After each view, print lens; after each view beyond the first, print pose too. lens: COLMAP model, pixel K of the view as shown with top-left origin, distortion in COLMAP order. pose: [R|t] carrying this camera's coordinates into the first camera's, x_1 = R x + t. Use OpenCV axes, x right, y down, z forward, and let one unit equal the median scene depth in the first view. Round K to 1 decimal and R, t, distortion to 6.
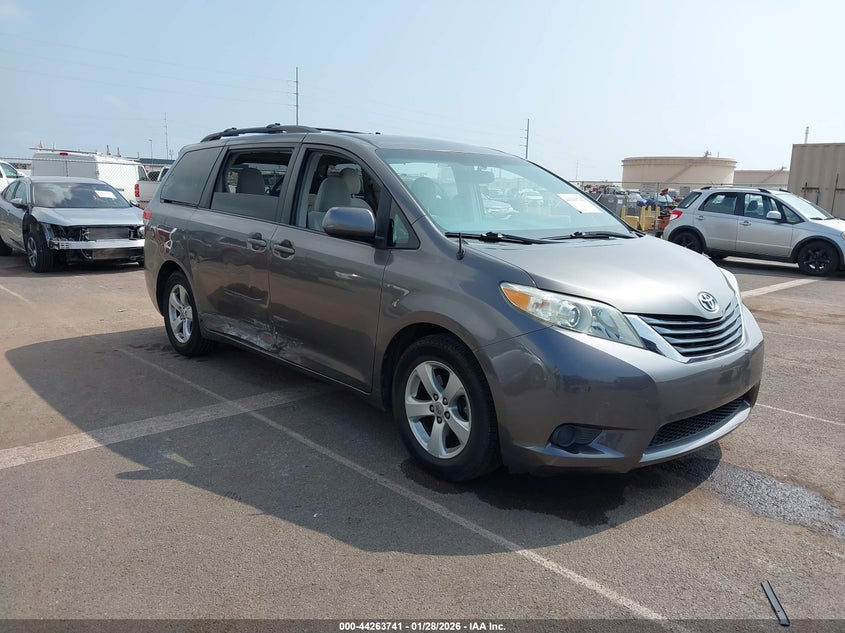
lens RADIAL K [[664.3, 0, 422.5], [0, 664.3, 316.5], [0, 0, 1]] dist [0.024265, 0.000744]
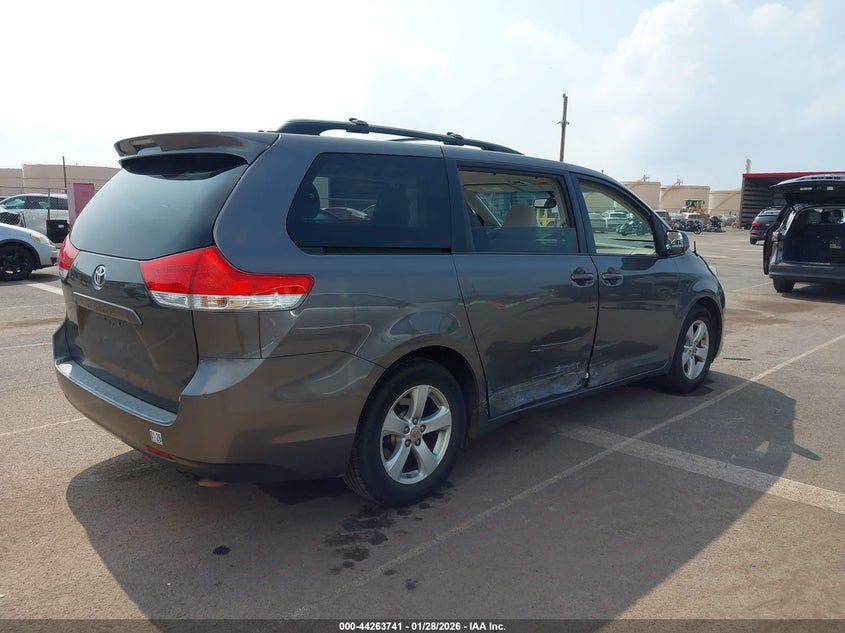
lens RADIAL K [[675.5, 0, 422.5], [0, 675.5, 301.4], [0, 0, 1]] dist [-0.002049, -0.001081]
pose [[-0.054937, -0.158089, 0.985895, -1.217943], [0.161458, 0.972986, 0.165016, -0.281323], [-0.985349, 0.168246, -0.027928, 1.301270]]
